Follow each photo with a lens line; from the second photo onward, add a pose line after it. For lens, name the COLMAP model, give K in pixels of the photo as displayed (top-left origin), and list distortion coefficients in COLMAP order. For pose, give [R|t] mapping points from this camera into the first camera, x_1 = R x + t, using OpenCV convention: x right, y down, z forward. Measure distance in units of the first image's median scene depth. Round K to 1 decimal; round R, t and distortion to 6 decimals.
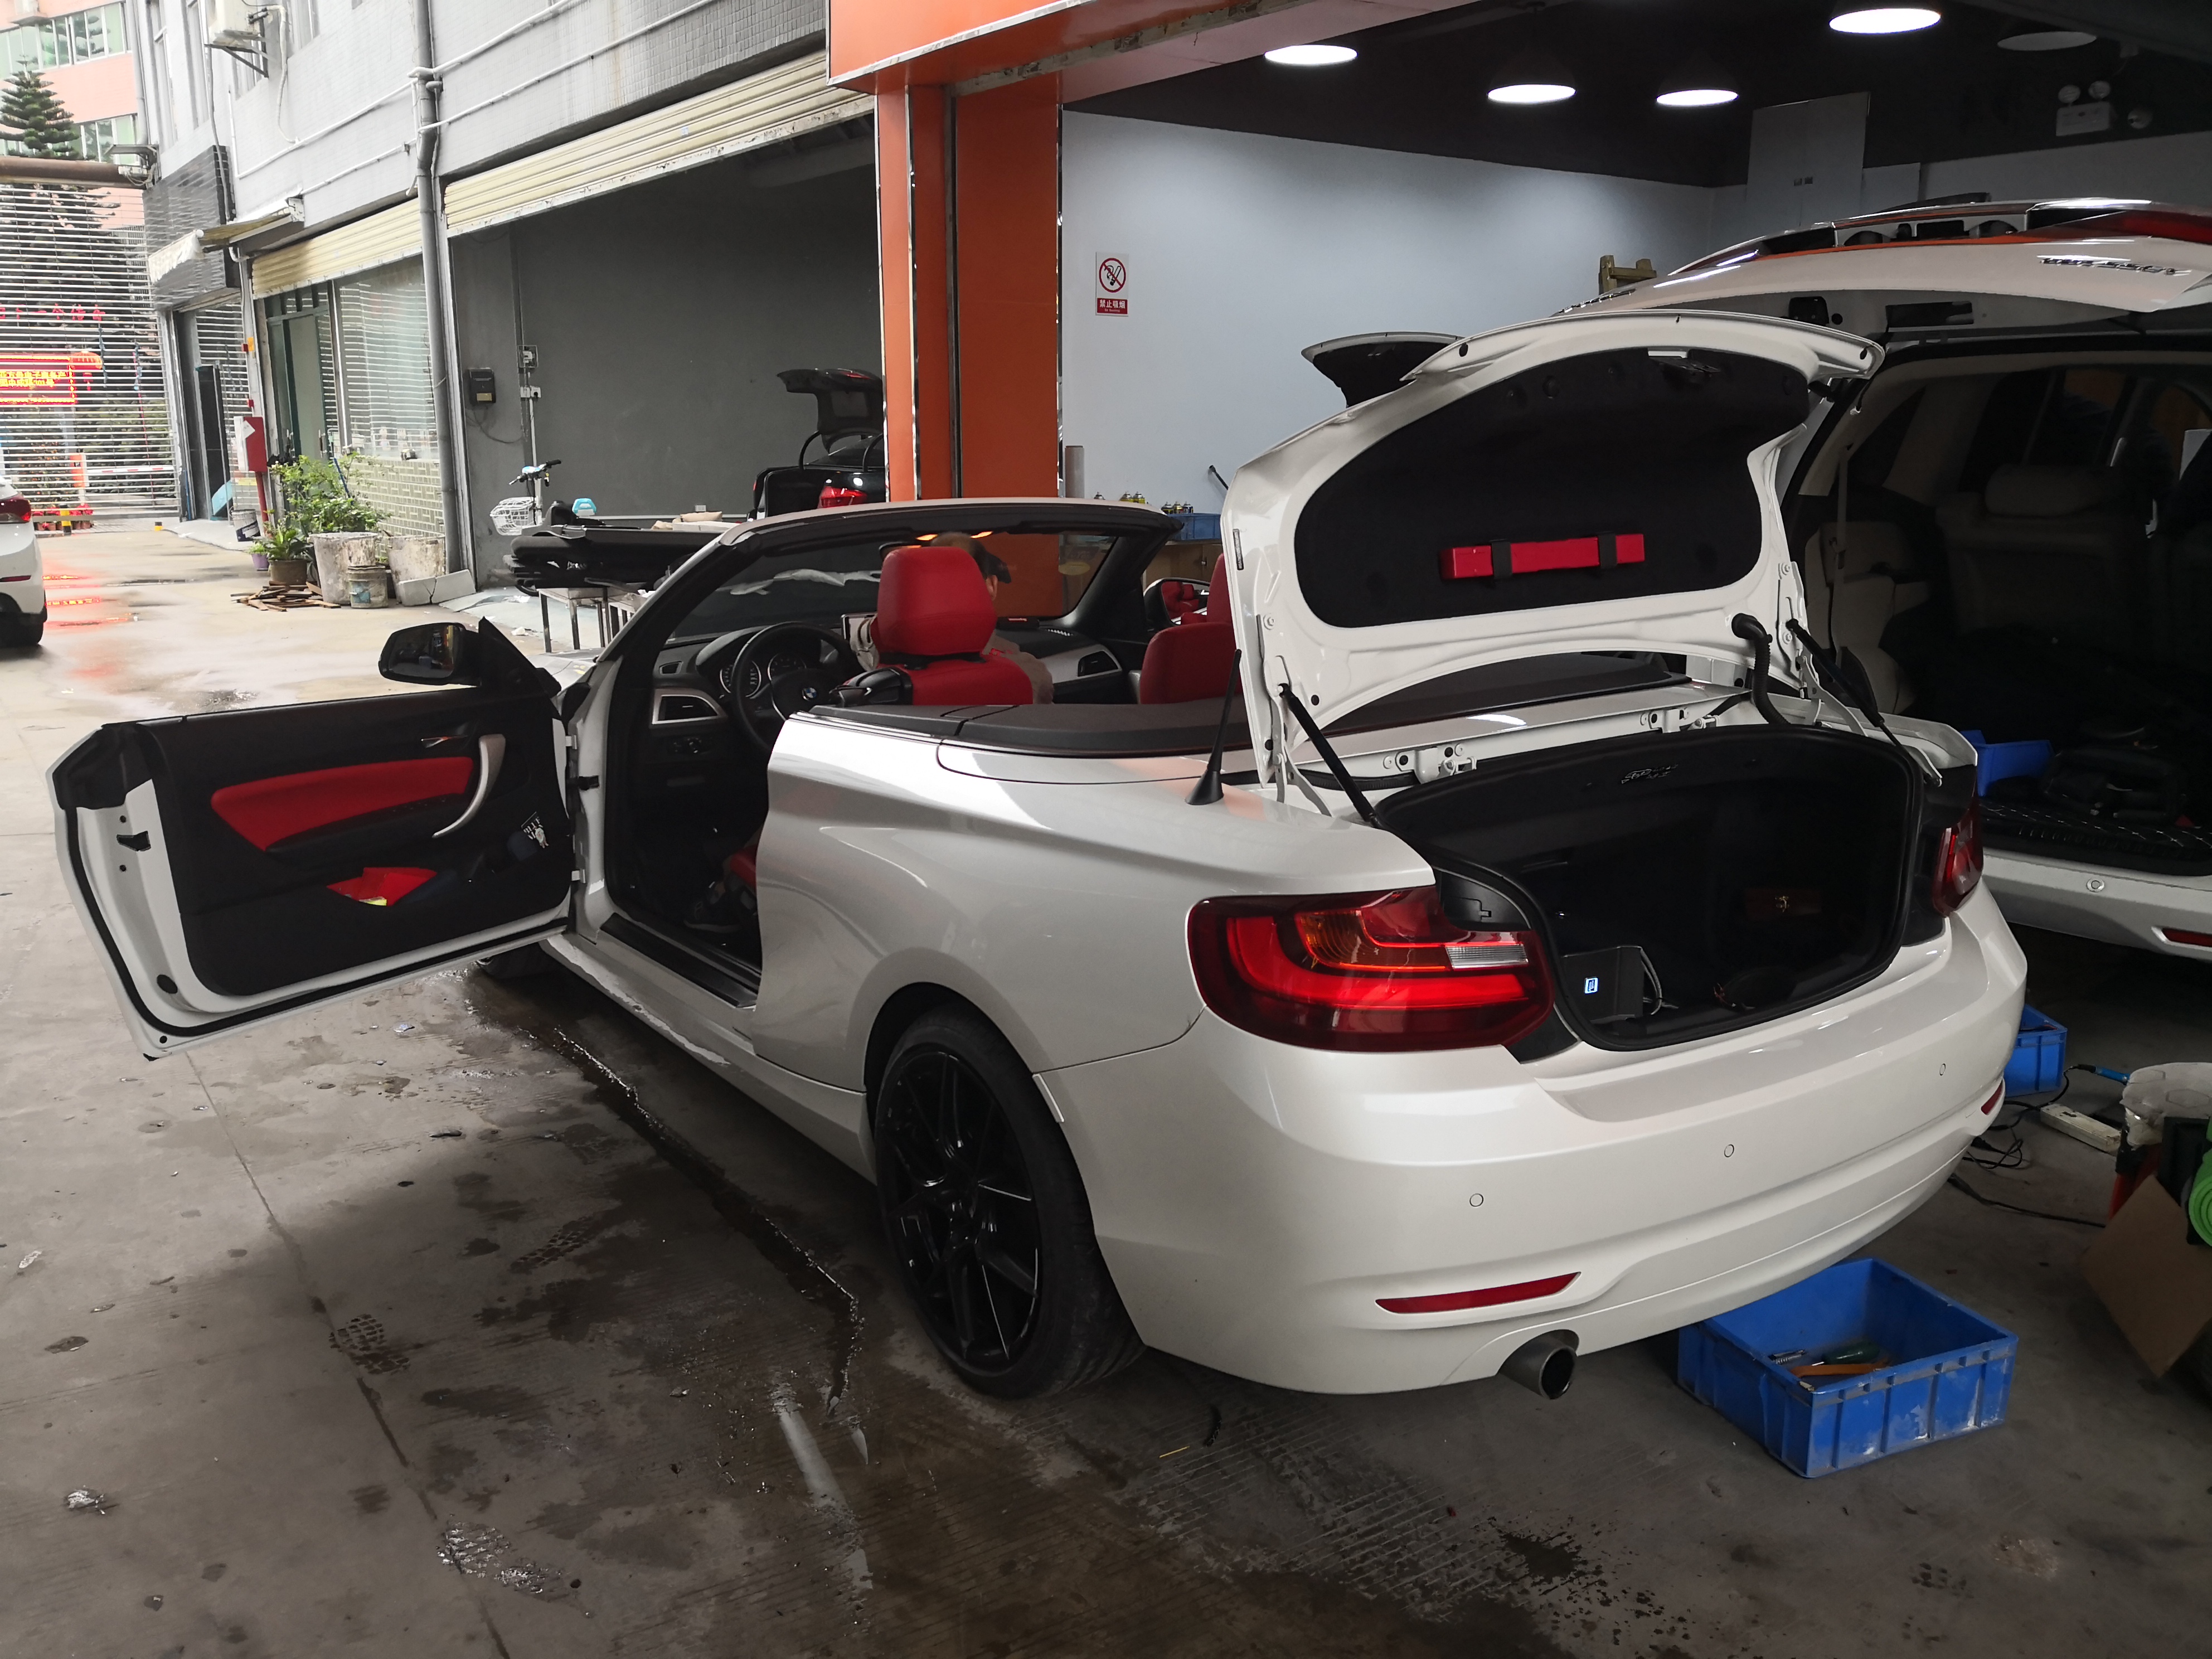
lens RADIAL K [[1800.4, 0, 1106.0], [0, 1800.4, 829.5], [0, 0, 1]] dist [0.010302, -0.021360]
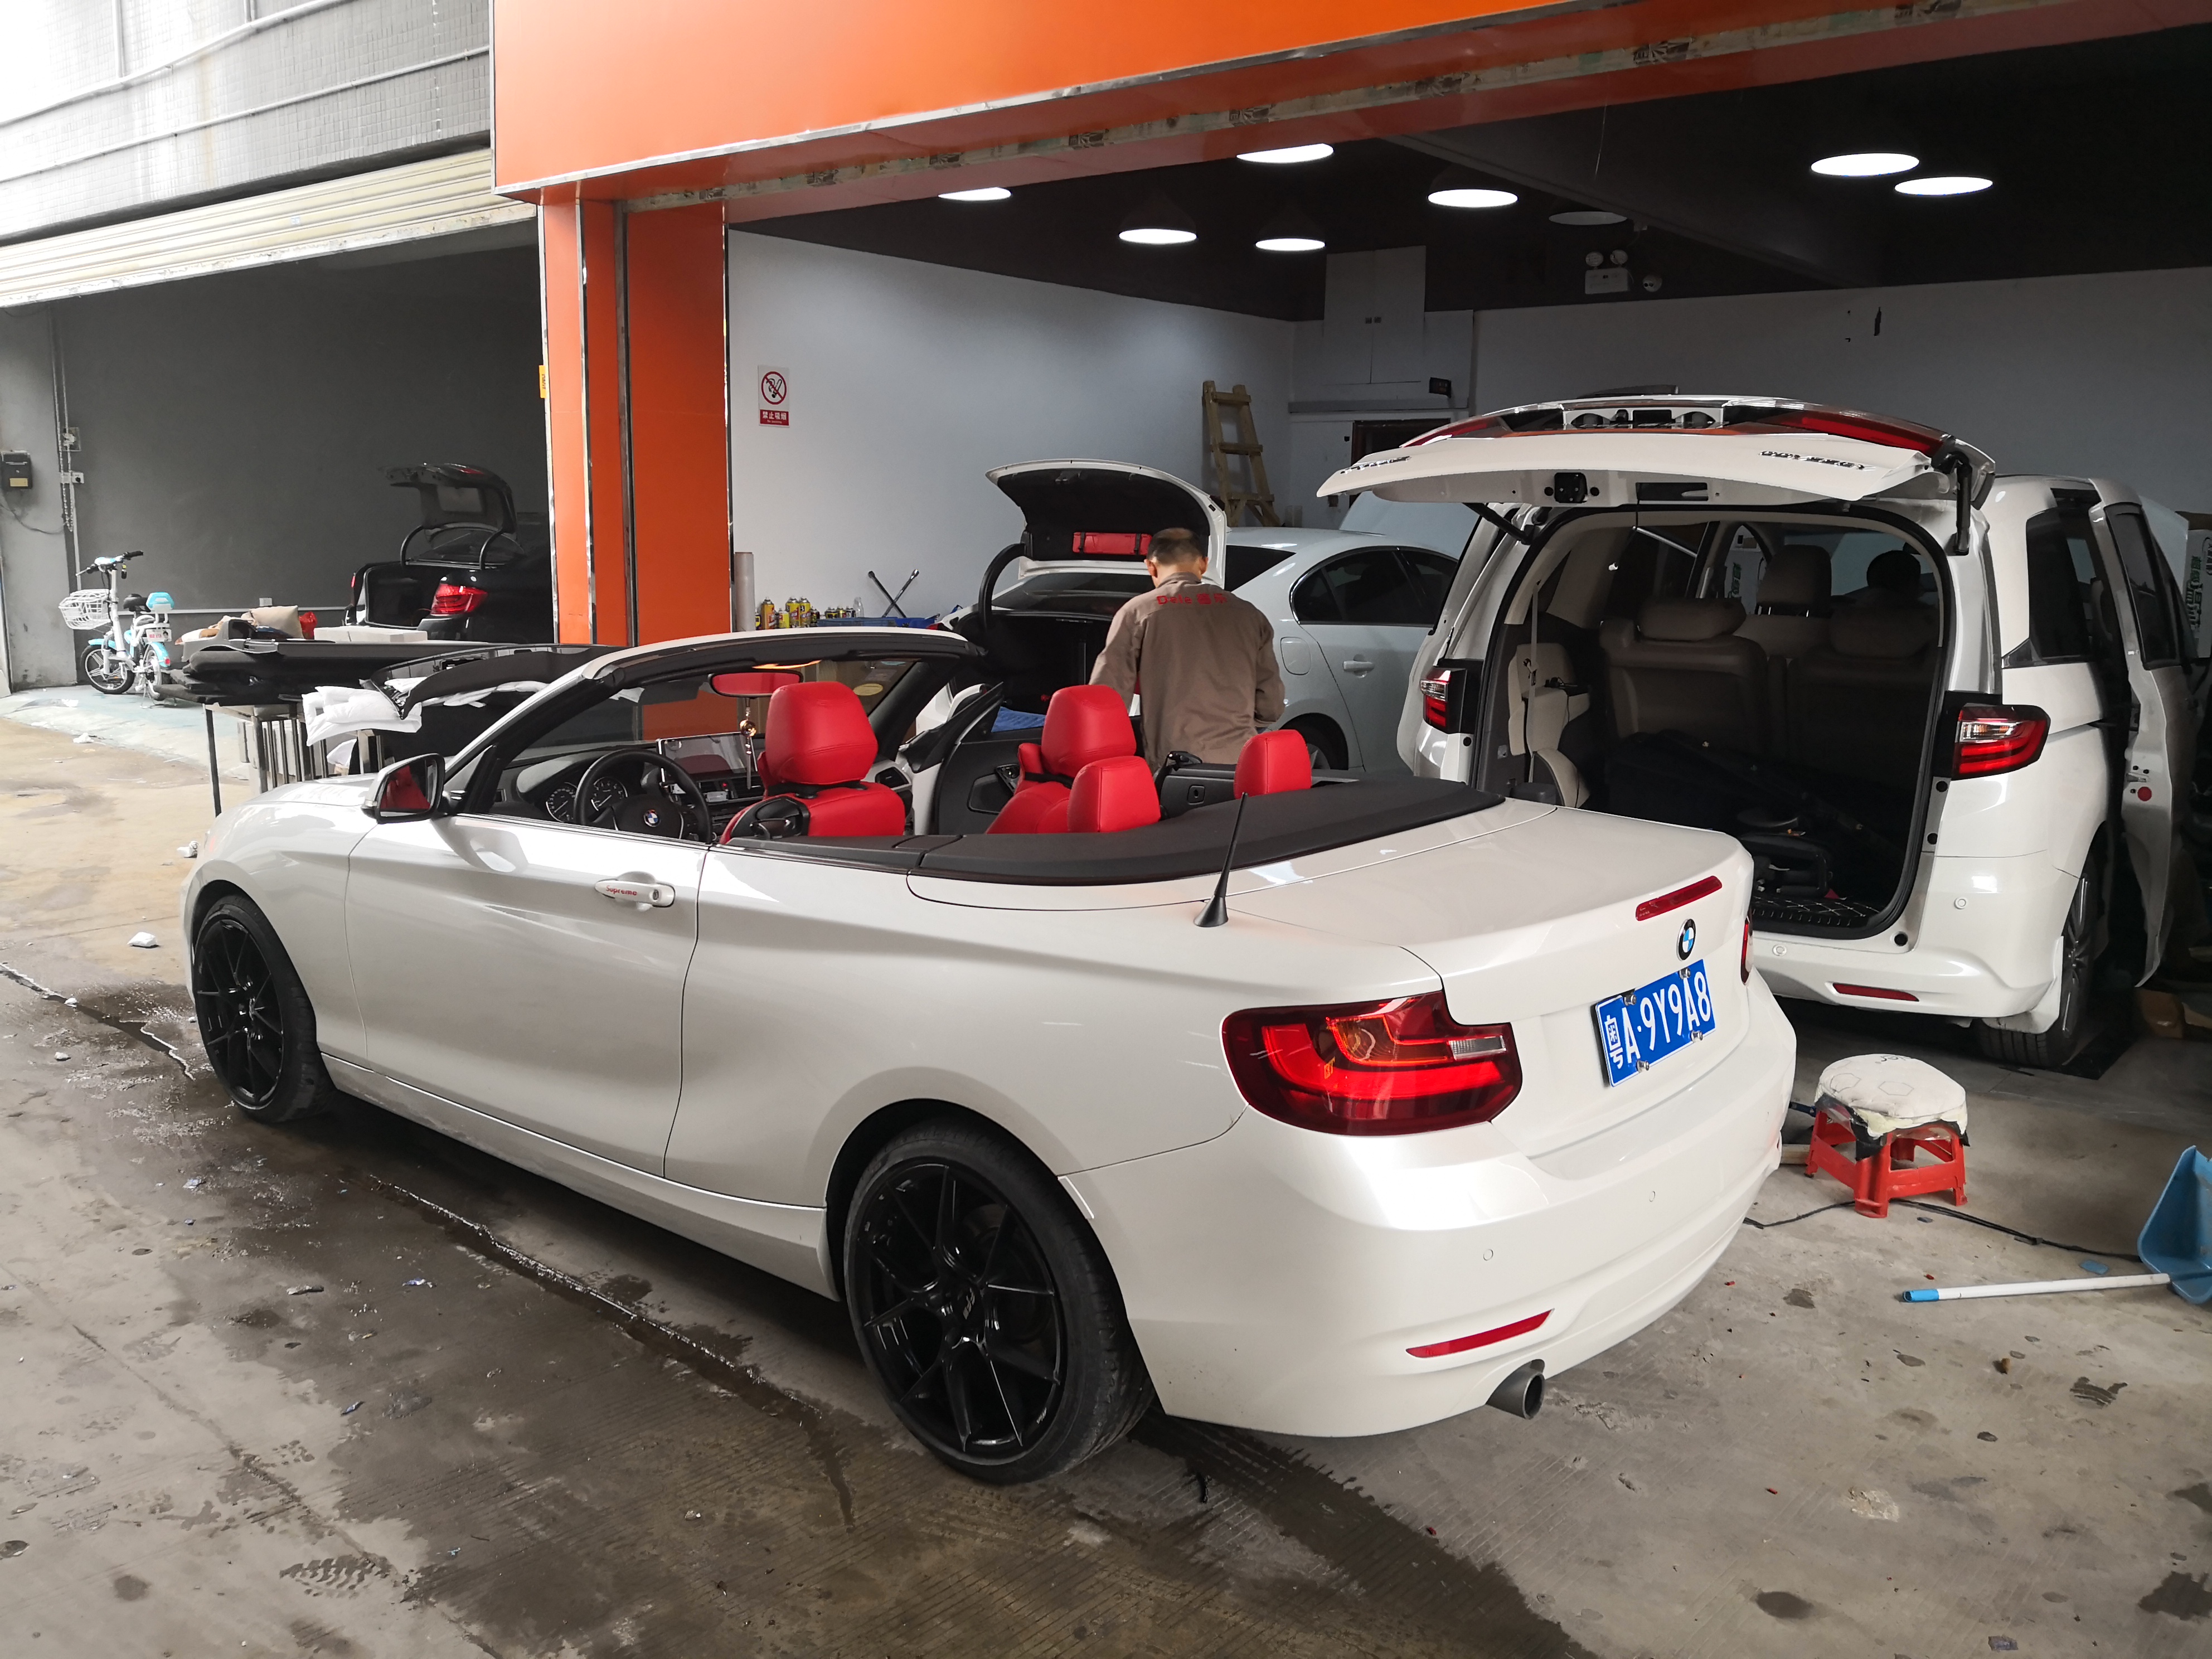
lens RADIAL K [[1805.9, 0, 1112.5], [0, 1805.9, 810.2], [0, 0, 1]] dist [0.003617, -0.009118]
pose [[0.965432, -0.027303, 0.259222, -0.095590], [0.041535, 0.997906, -0.049587, -0.010702], [-0.257325, 0.058640, 0.964544, -0.029054]]
